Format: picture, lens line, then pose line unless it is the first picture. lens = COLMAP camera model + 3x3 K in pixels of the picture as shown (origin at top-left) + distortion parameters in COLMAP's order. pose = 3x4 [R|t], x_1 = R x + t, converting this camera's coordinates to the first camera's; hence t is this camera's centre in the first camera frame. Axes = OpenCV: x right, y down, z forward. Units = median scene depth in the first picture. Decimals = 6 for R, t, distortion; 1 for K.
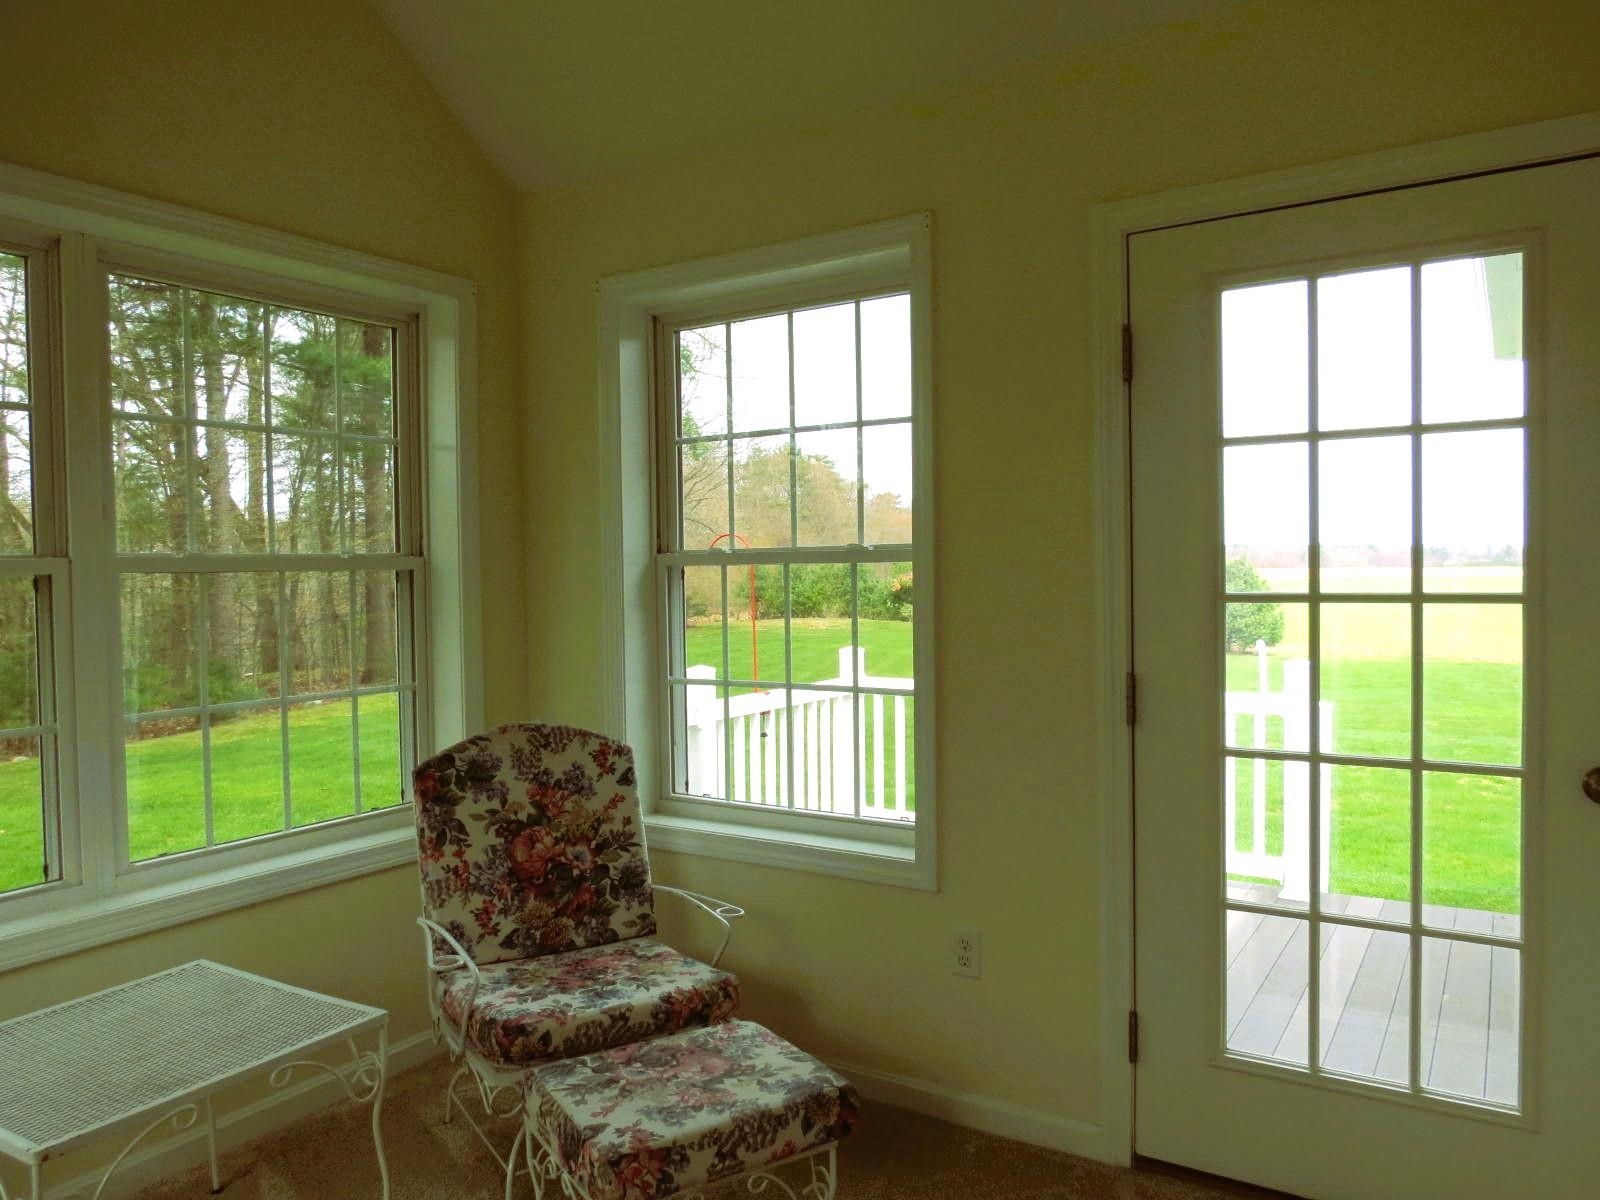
lens RADIAL K [[1141.6, 0, 800.0], [0, 1141.6, 600.0], [0, 0, 1]] dist [-0.037315, -0.001395]
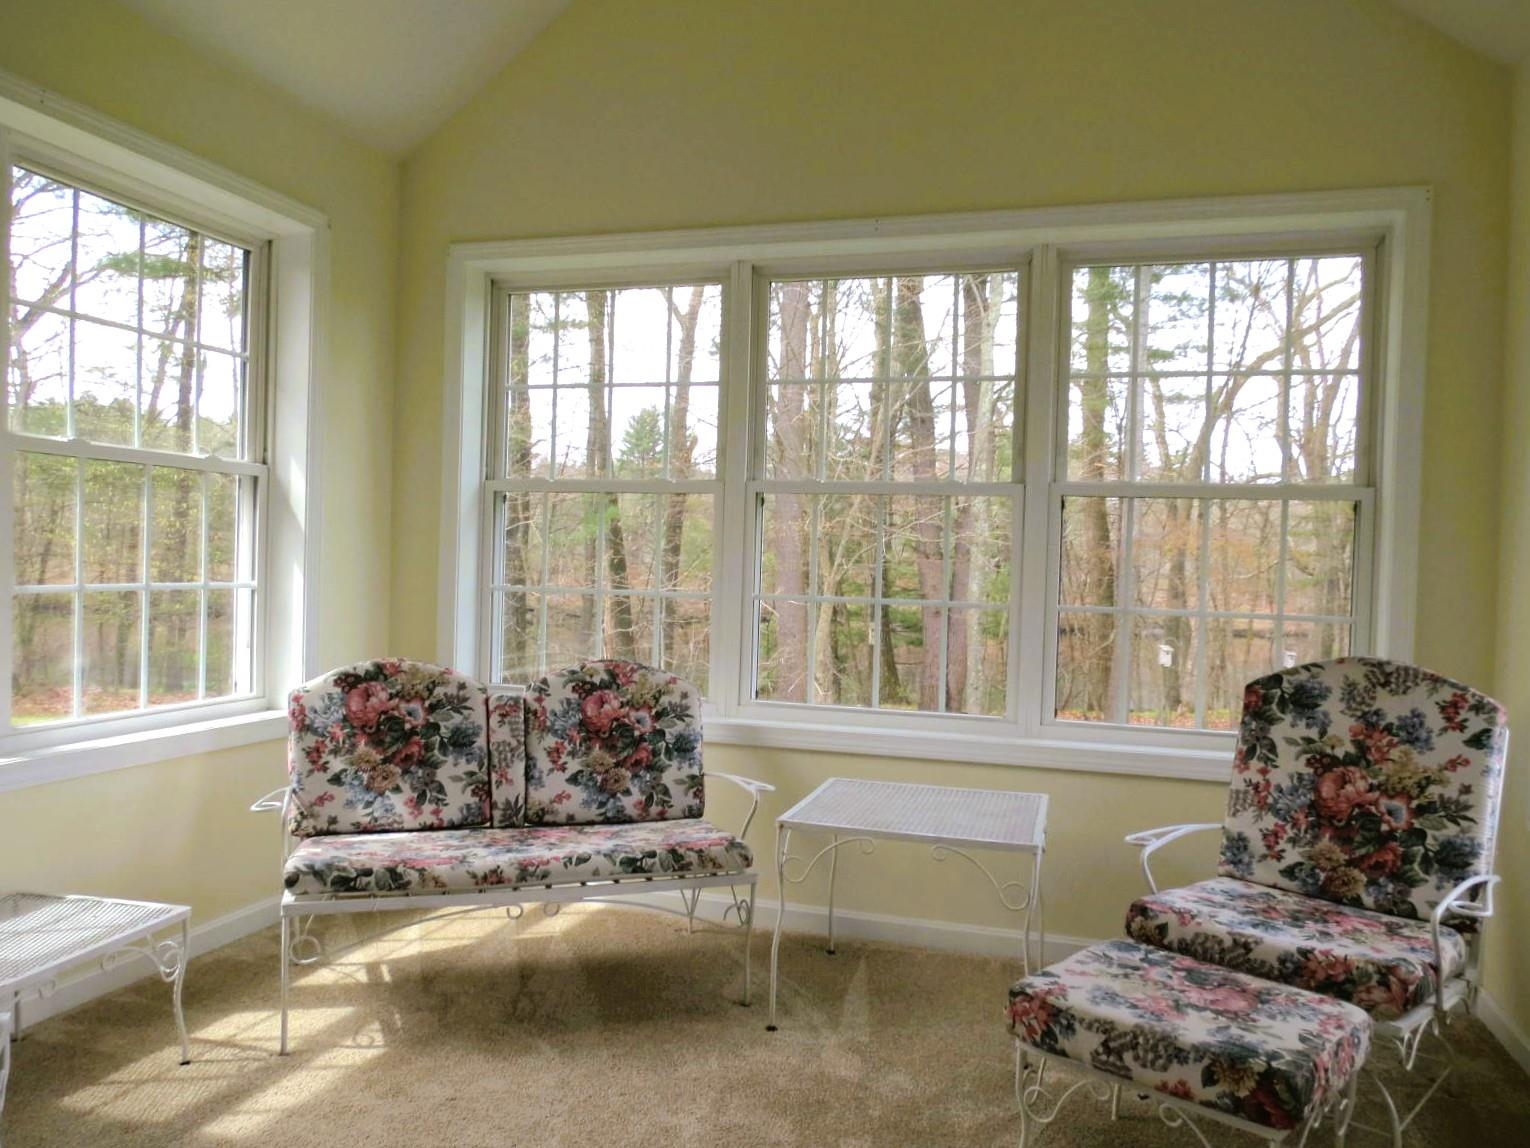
lens RADIAL K [[1133.3, 0, 765.0], [0, 1133.3, 574.0], [0, 0, 1]] dist [-0.012505, -0.008166]
pose [[0.269666, 0.040709, -0.962093, 0.525799], [-0.061697, 0.997784, 0.024926, 0.049962], [0.960975, 0.052636, 0.271580, 0.287922]]
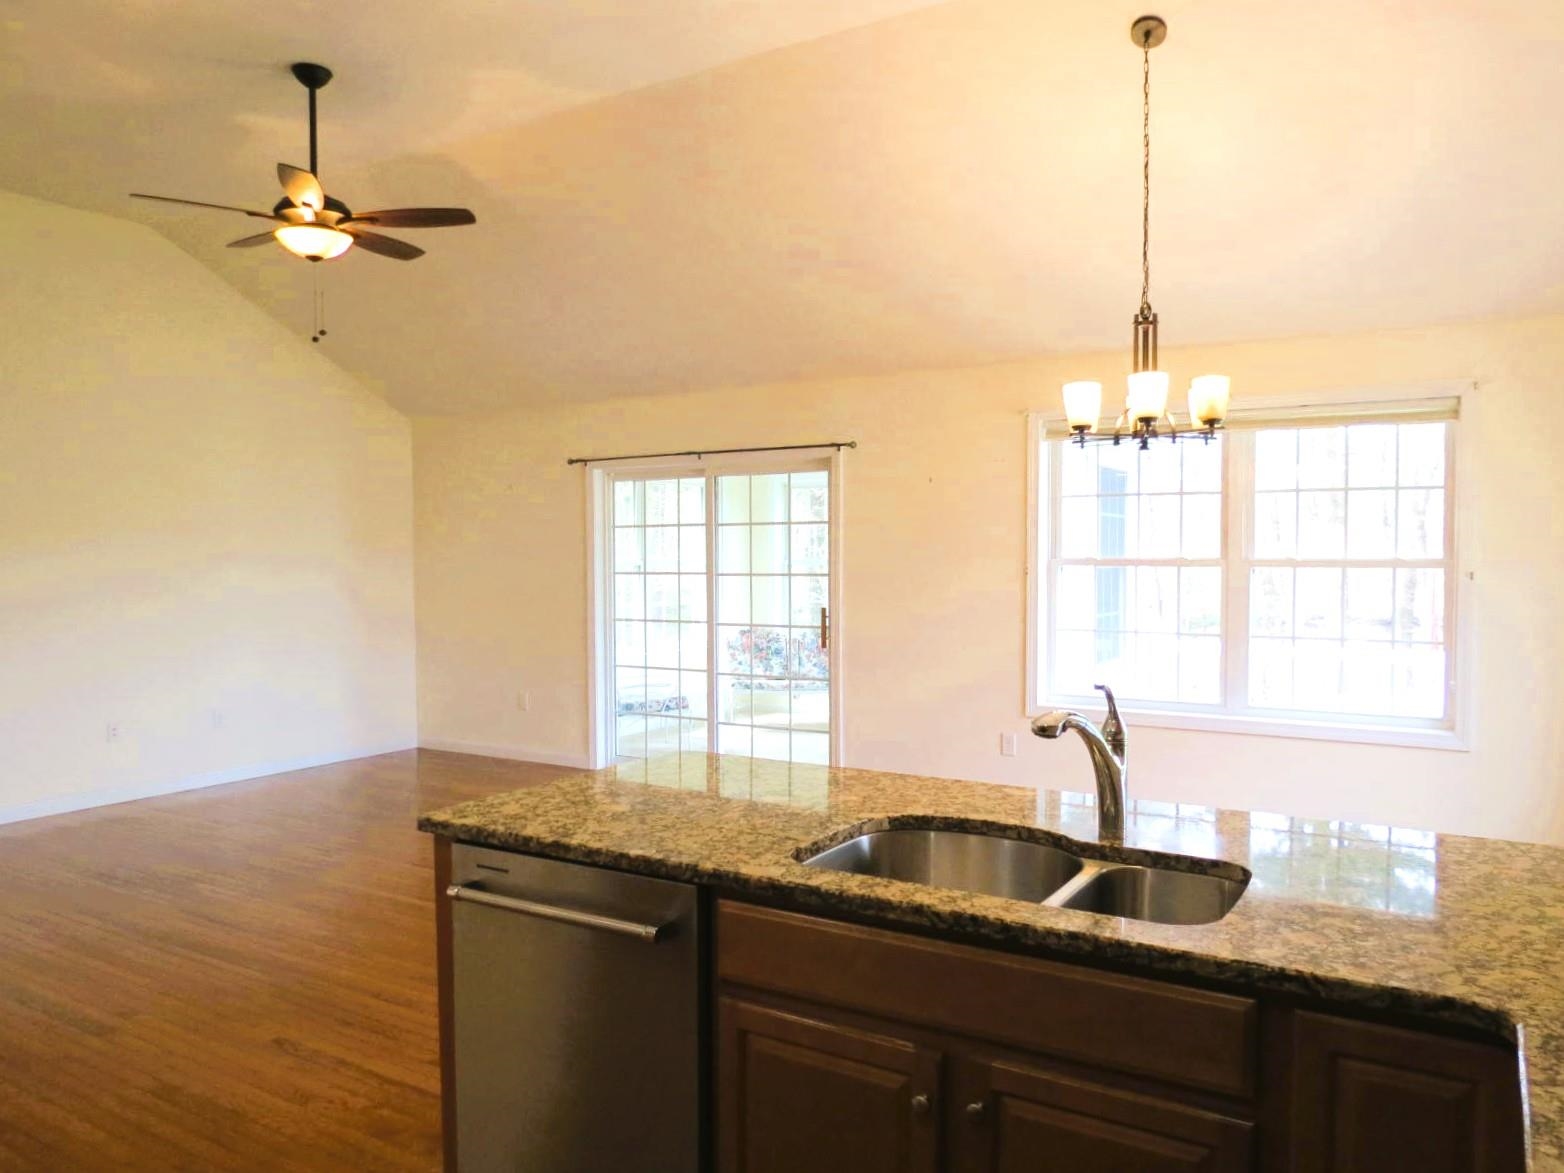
lens RADIAL K [[1138.1, 0, 782.0], [0, 1138.1, 586.5], [0, 0, 1]] dist [-0.002086, 0.000261]
pose [[0.019370, 0.047077, -0.998703, 2.809580], [-0.027248, 0.998545, 0.046541, -0.097802], [0.999441, 0.026311, 0.020624, 0.247961]]
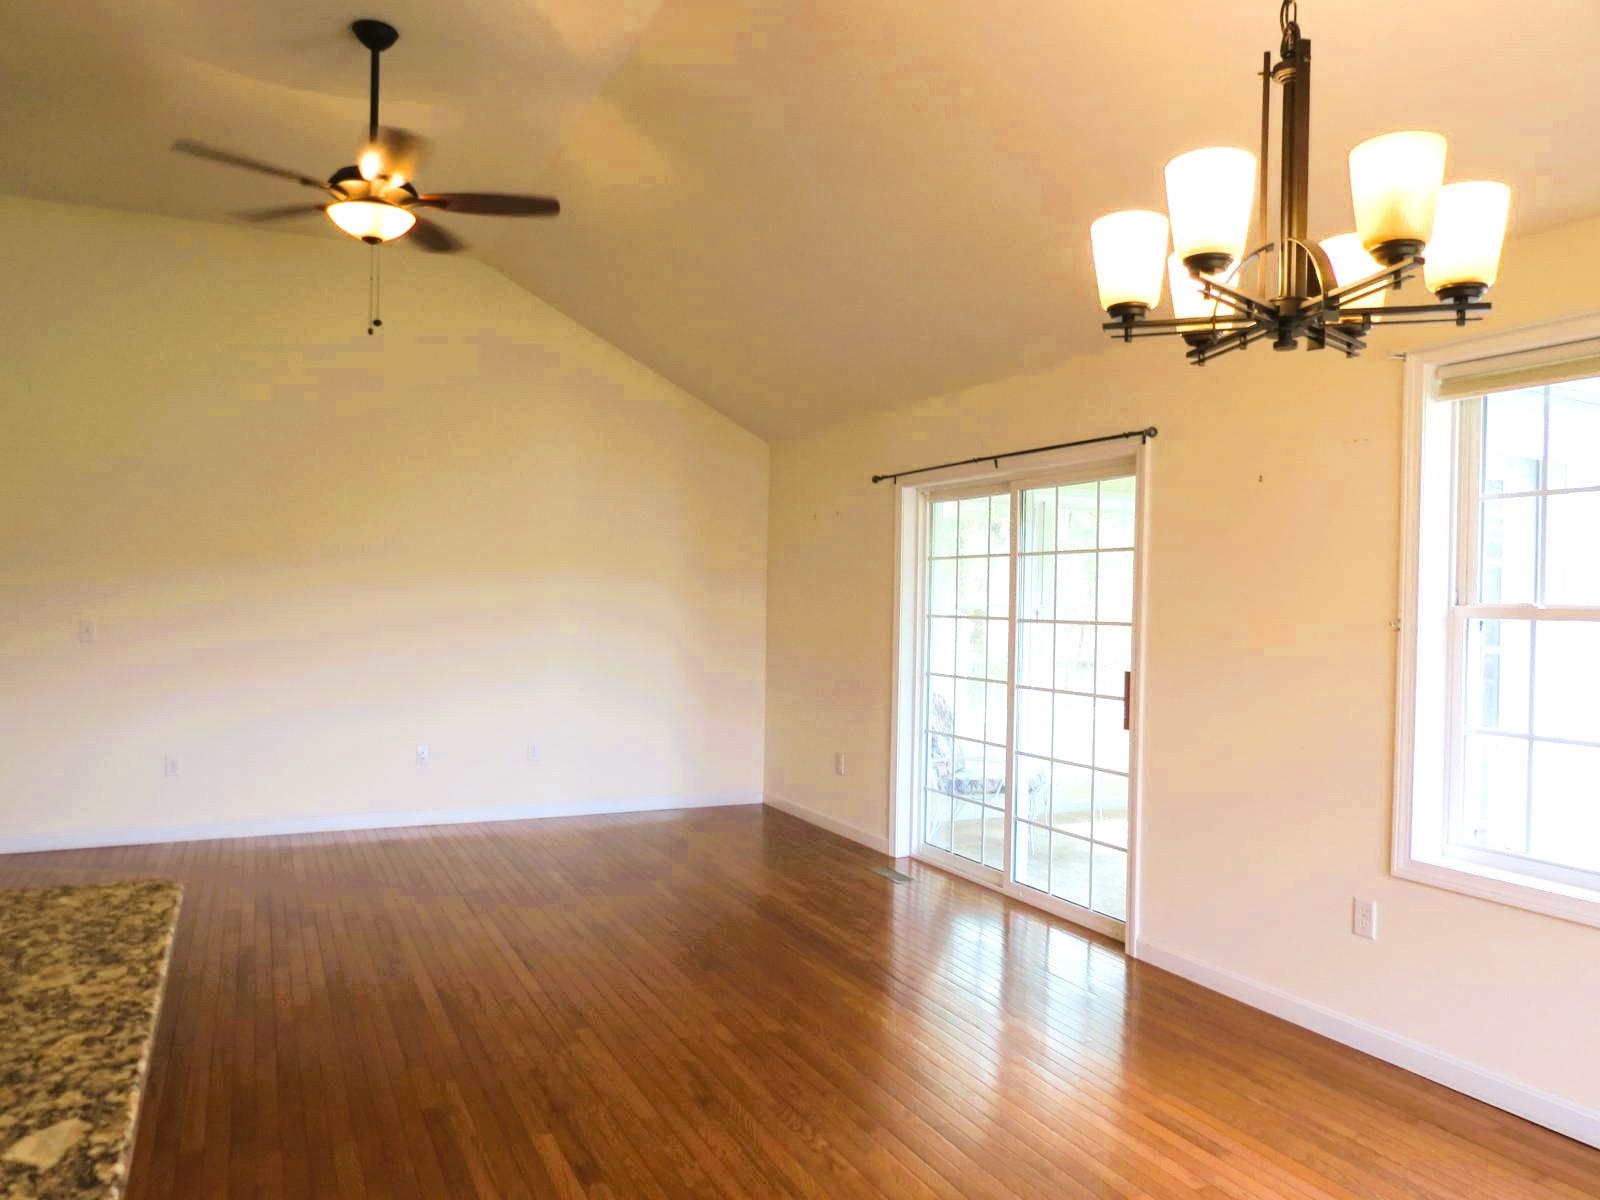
lens RADIAL K [[1132.0, 0, 800.0], [0, 1132.0, 600.0], [0, 0, 1]] dist [-0.022765, 0.005956]
pose [[-0.521450, 0.007262, -0.853251, 2.077728], [-0.036629, 0.998852, 0.030886, -0.081756], [0.852496, 0.047359, -0.520585, 0.825236]]
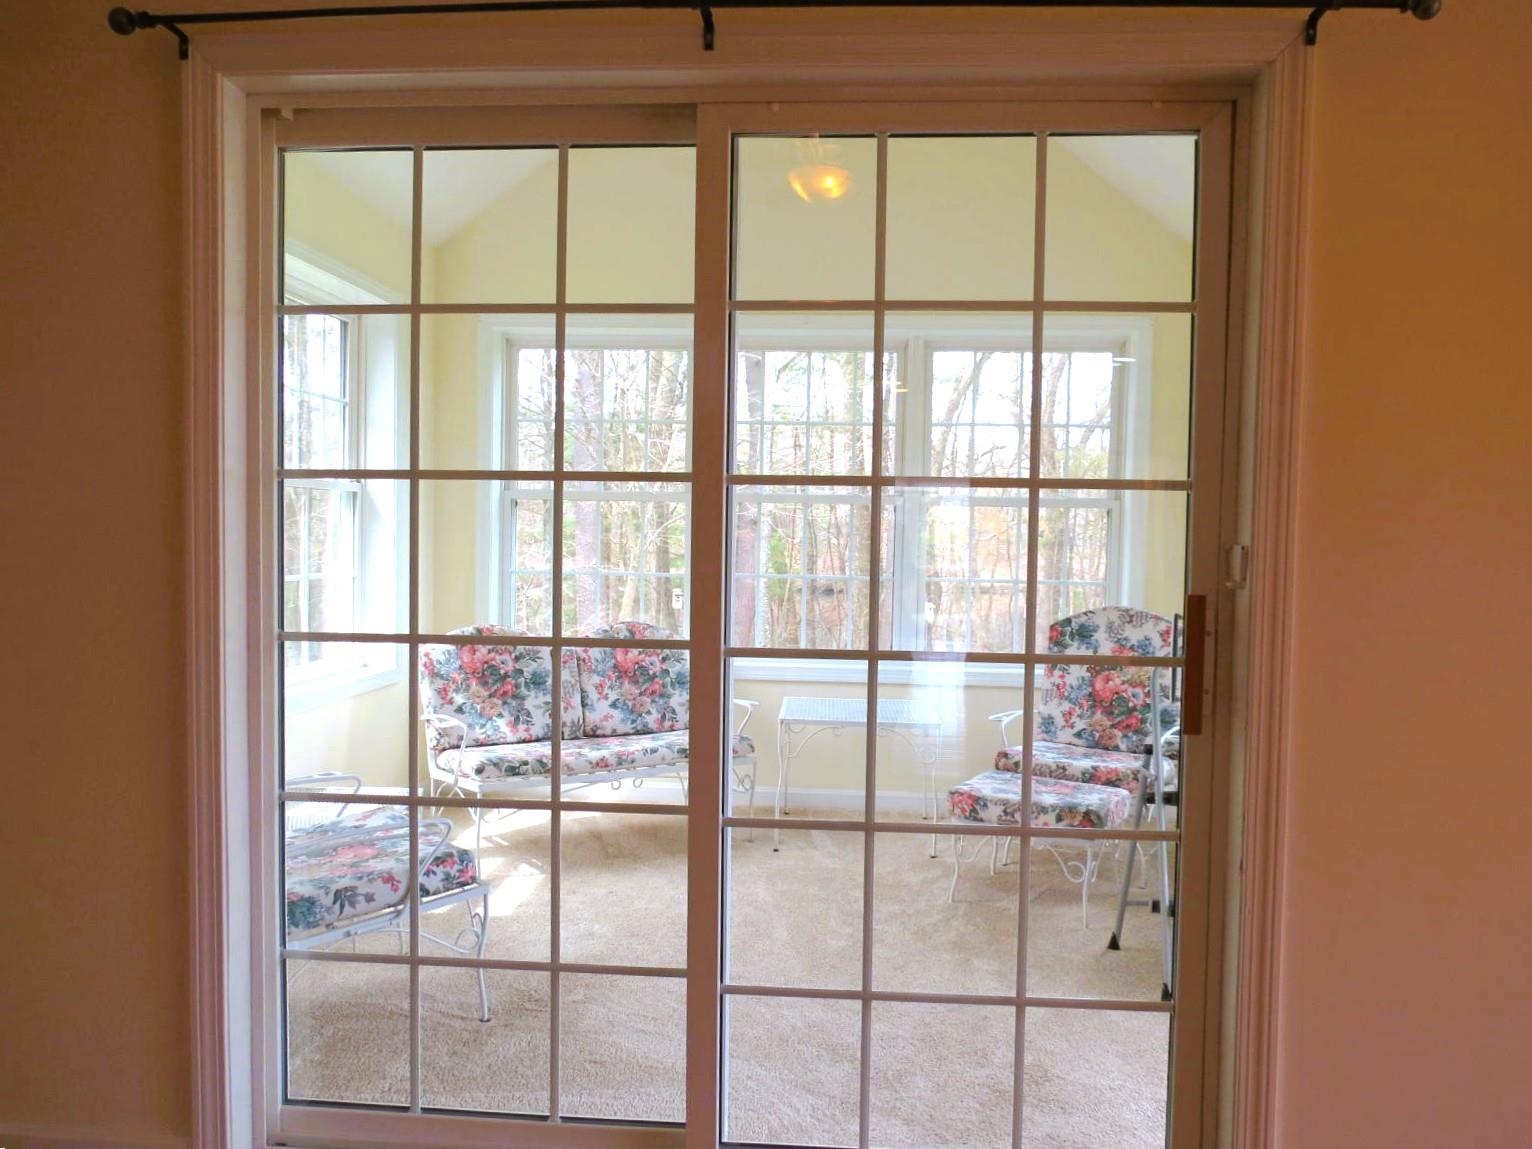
lens RADIAL K [[1134.7, 0, 766.0], [0, 1134.7, 574.5], [0, 0, 1]] dist [-0.012505, -0.008166]
pose [[0.472396, 0.062832, -0.879144, 0.925989], [-0.053716, 0.997654, 0.042438, 0.026074], [0.879748, 0.027177, 0.474663, -0.170412]]
